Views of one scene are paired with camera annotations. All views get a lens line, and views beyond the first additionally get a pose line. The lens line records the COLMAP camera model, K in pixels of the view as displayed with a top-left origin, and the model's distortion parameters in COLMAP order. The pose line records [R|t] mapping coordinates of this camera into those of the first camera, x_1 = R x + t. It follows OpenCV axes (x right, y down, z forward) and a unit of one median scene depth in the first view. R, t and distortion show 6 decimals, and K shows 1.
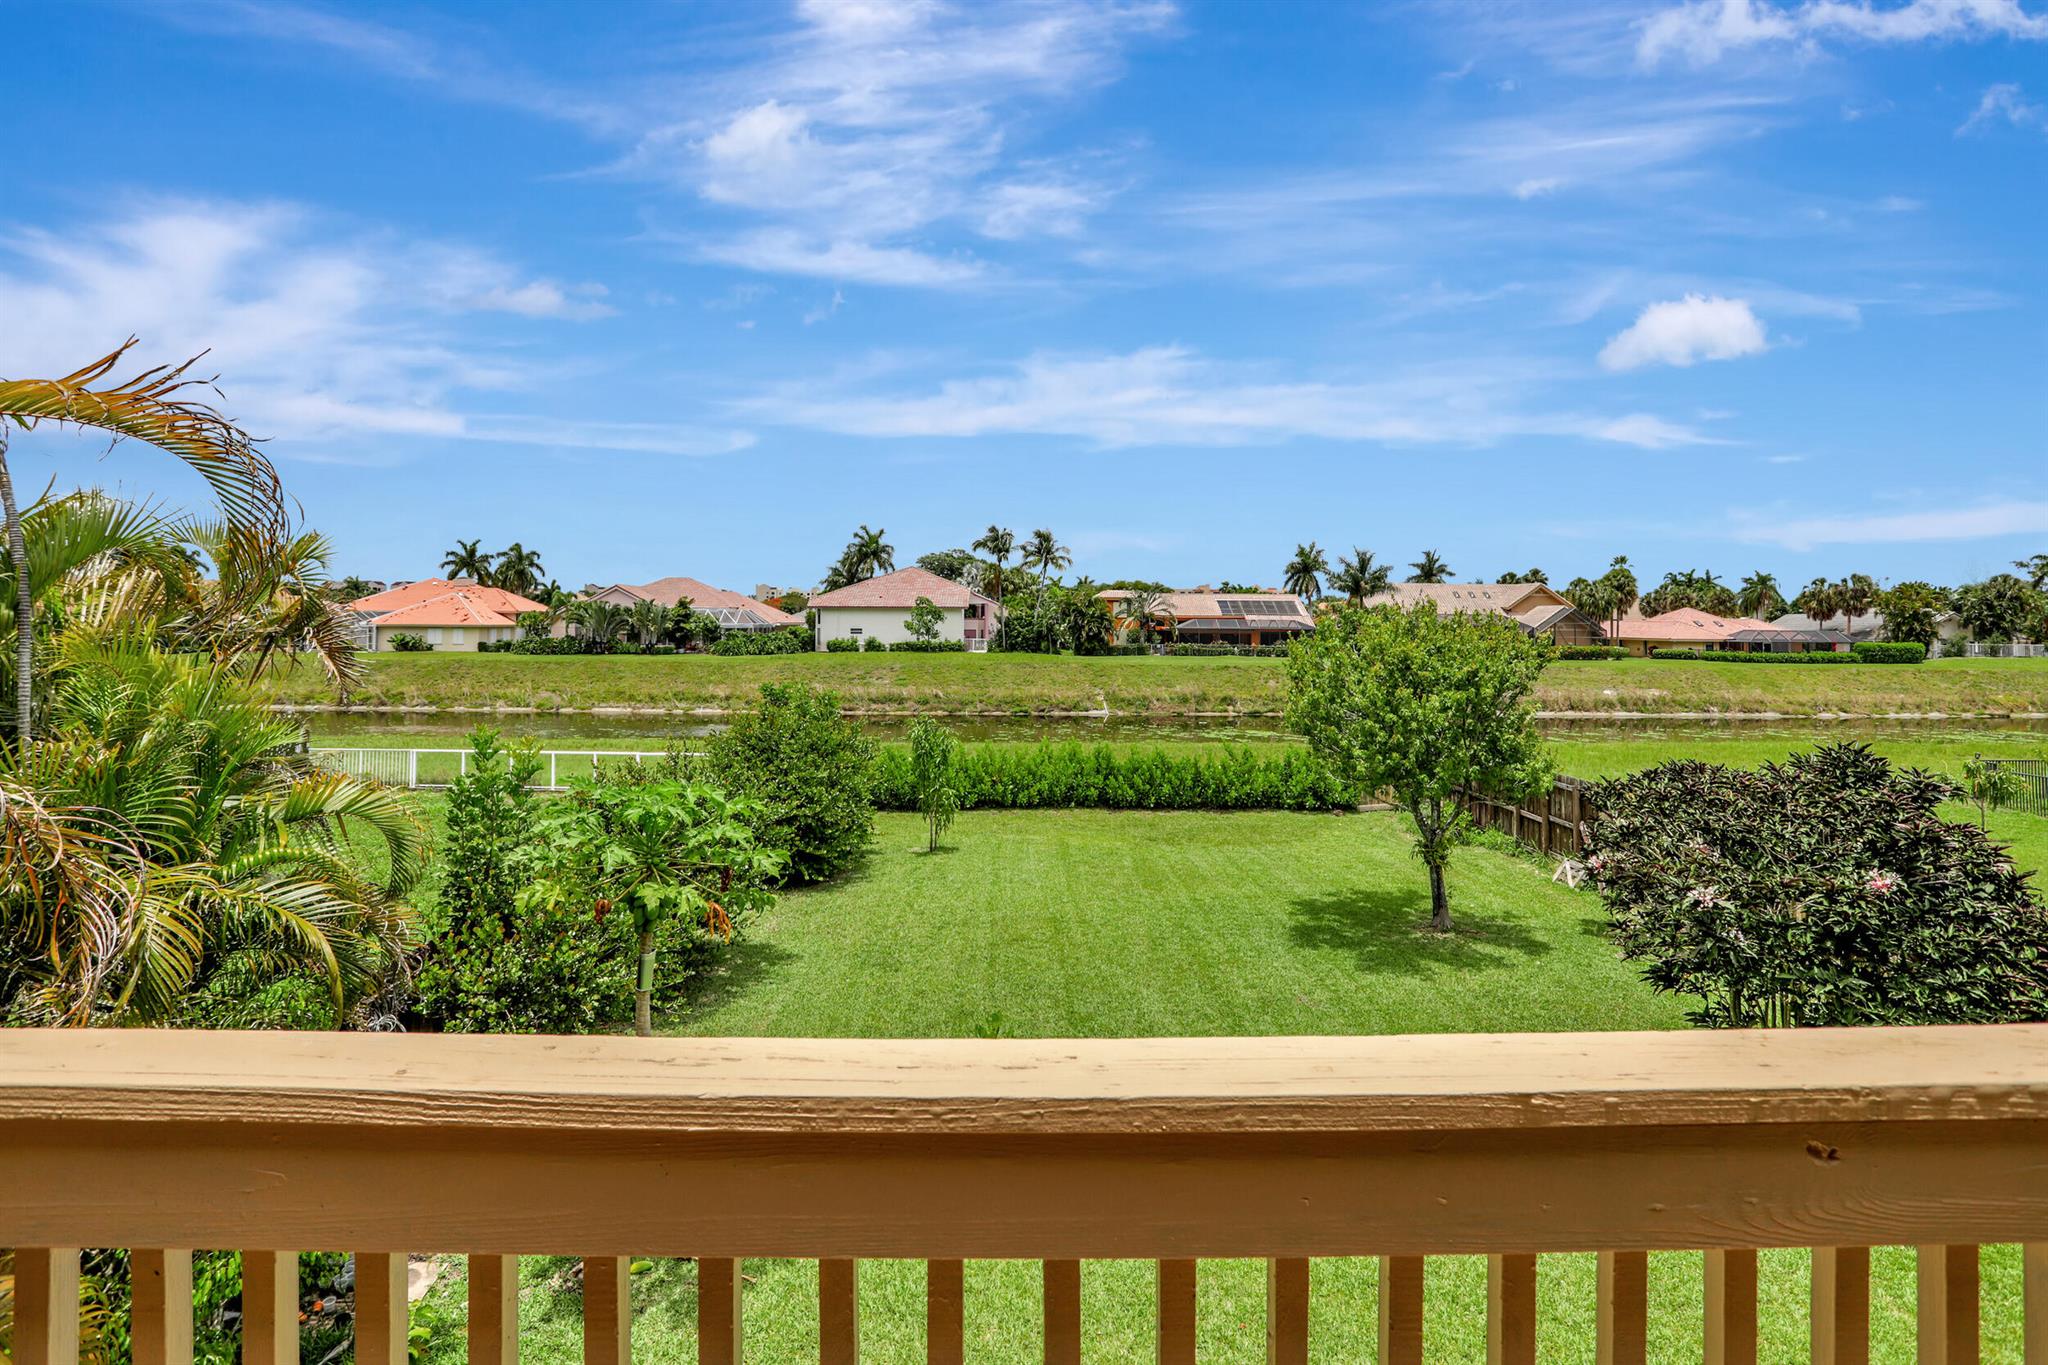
lens RADIAL K [[1023.5, 0, 1064.9], [0, 1023.5, 589.2], [0, 0, 1]] dist [-0.058057, 0.030384]
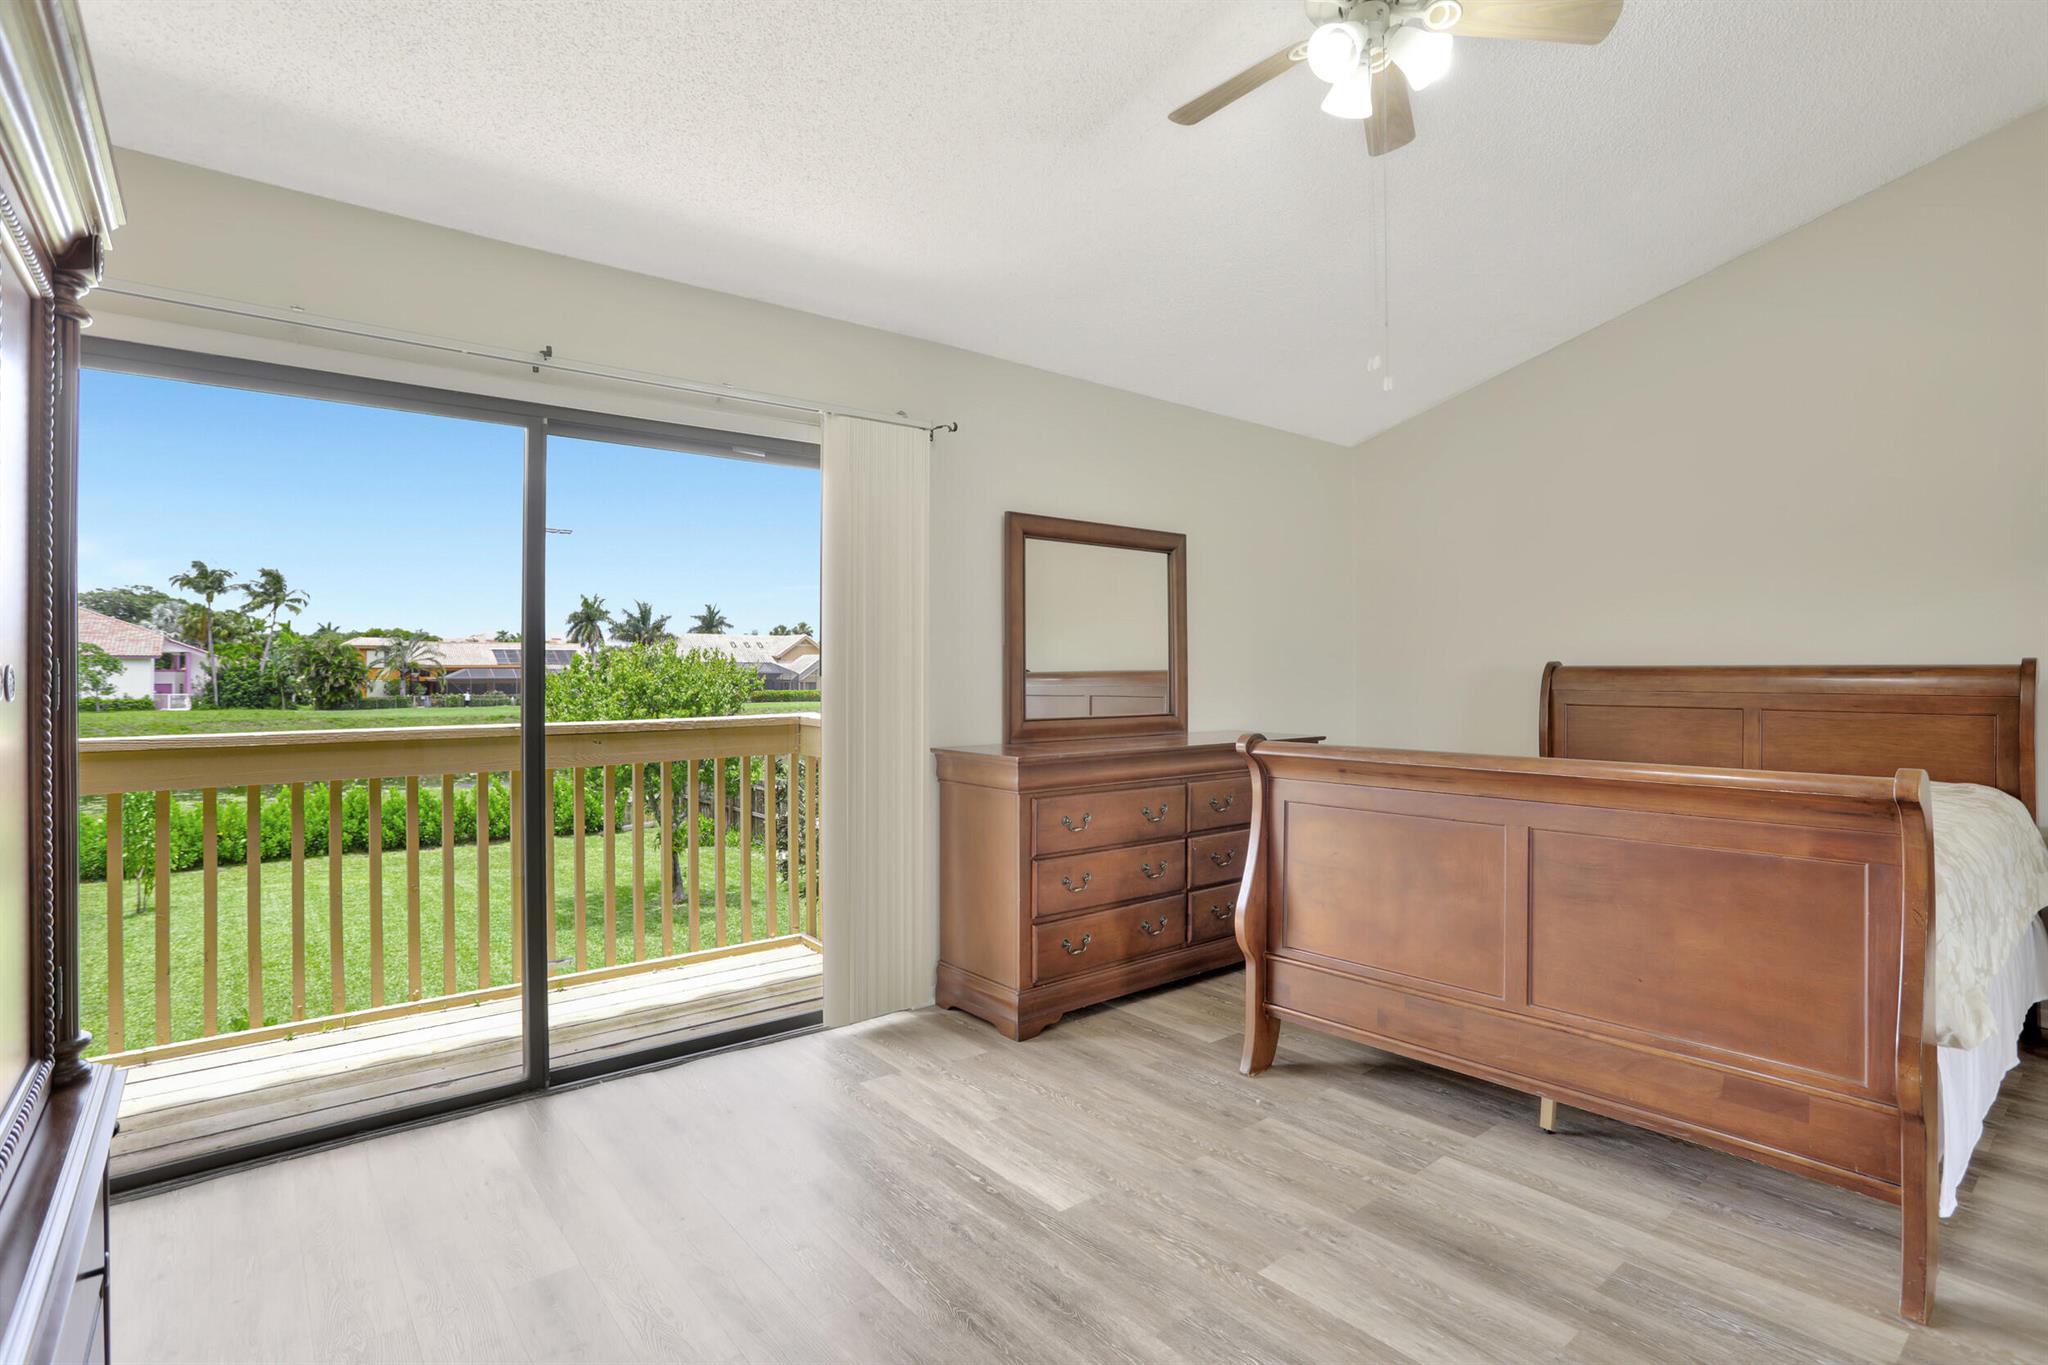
lens RADIAL K [[988.6, 0, 1023.8], [0, 988.6, 654.4], [0, 0, 1]] dist [-0.069223, 0.033553]
pose [[0.798217, -0.000100, 0.602370, -0.009162], [-0.008203, 0.999905, 0.011036, 0.006731], [-0.602314, -0.013750, 0.798141, -0.128788]]
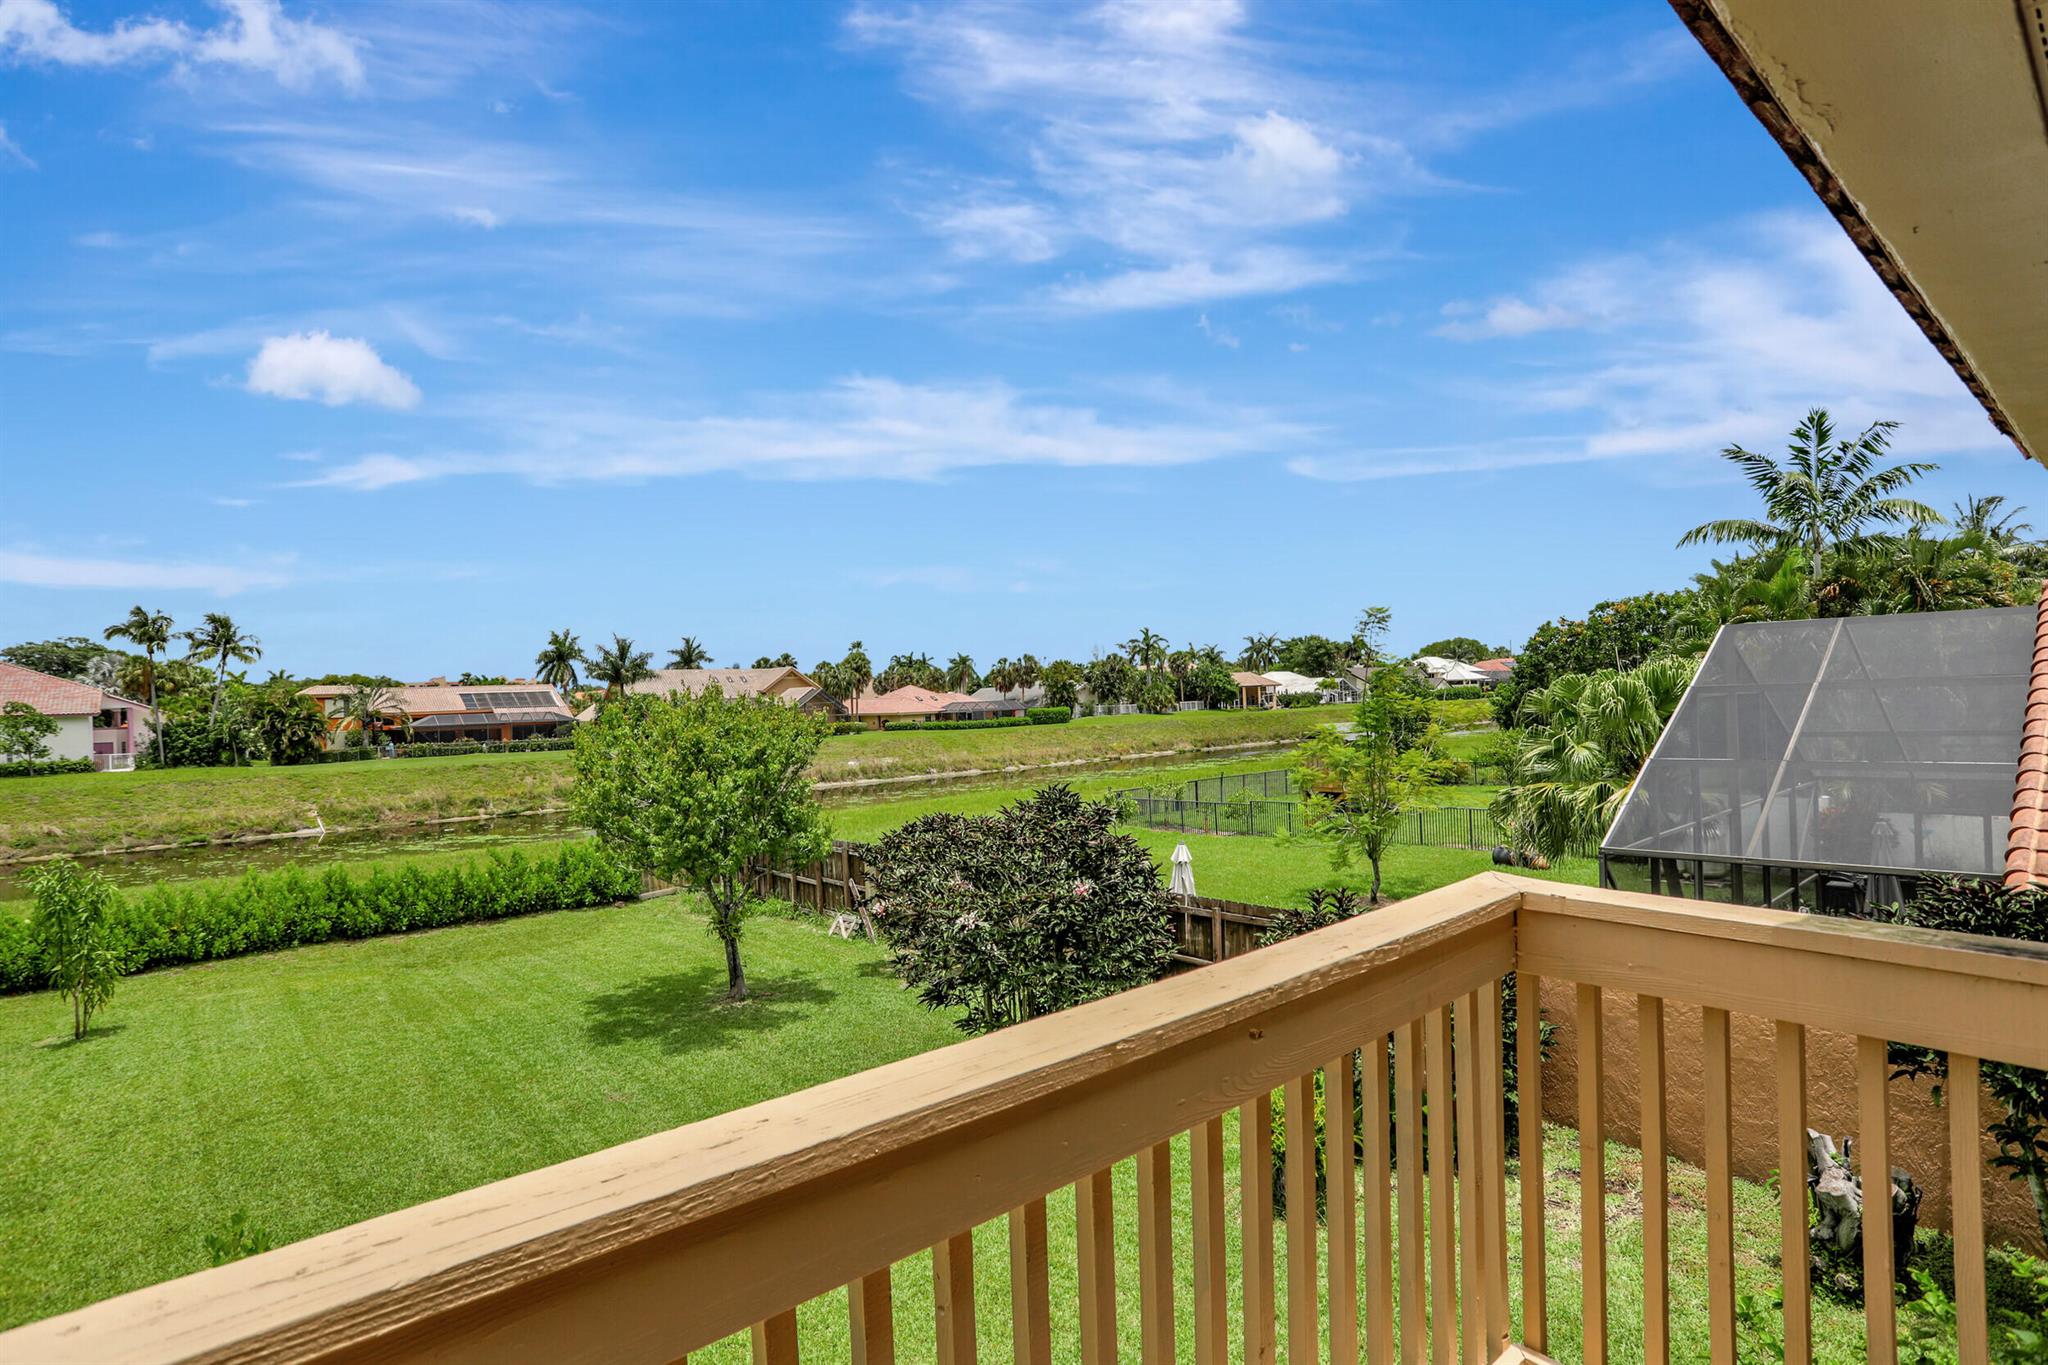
lens RADIAL K [[1010.9, 0, 1024.0], [0, 1010.9, 682.5], [0, 0, 1]] dist [-0.066394, 0.029808]
pose [[0.783485, -0.028852, 0.620740, -0.017229], [0.024554, 0.999579, 0.015468, 0.000267], [-0.620925, 0.003123, 0.783864, 0.001600]]
